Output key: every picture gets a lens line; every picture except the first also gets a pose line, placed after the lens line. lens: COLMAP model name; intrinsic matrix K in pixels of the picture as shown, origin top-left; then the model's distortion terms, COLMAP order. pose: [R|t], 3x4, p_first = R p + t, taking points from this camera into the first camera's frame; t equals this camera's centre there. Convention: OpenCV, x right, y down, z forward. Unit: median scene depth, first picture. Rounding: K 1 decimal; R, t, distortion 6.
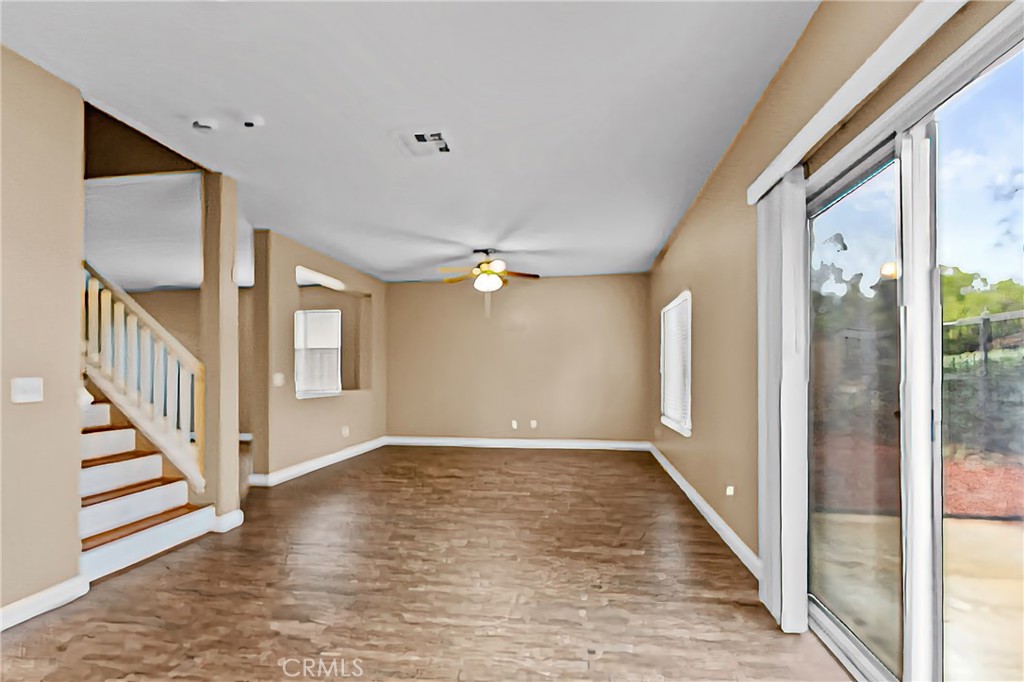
lens RADIAL K [[451.5, 0, 514.1], [0, 451.5, 378.5], [0, 0, 1]] dist [0.000732, 0.000126]
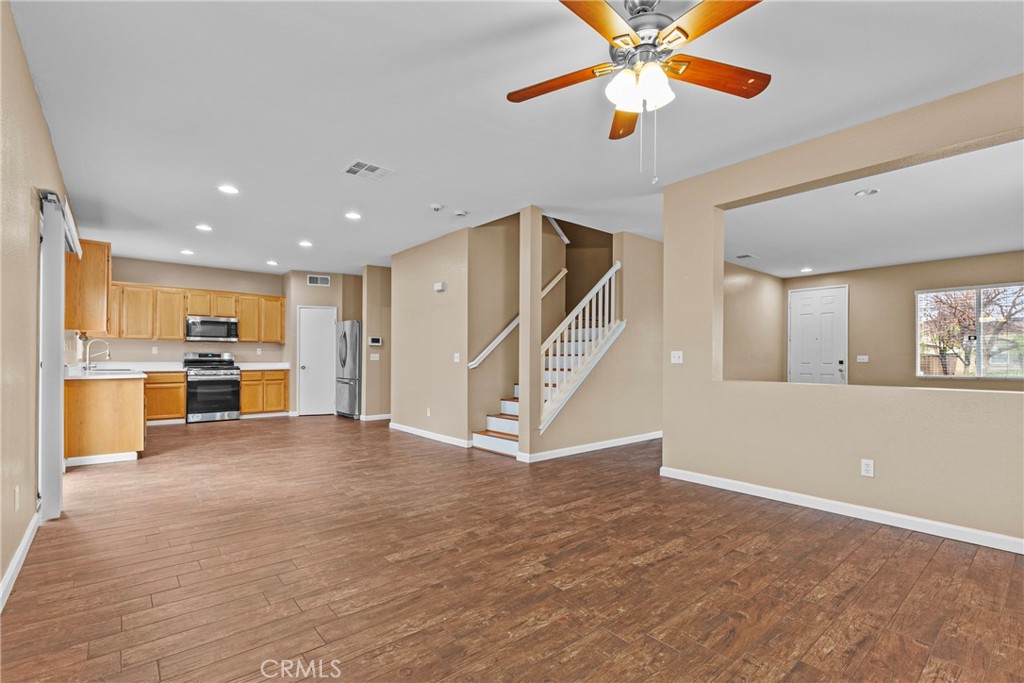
lens RADIAL K [[464.2, 0, 512.7], [0, 464.2, 355.7], [0, 0, 1]] dist [0.001194, 0.000120]
pose [[-0.650050, -0.006207, -0.759866, 0.696112], [-0.014616, 0.999884, 0.004336, -0.002544], [0.759751, 0.013925, -0.650065, 2.778504]]
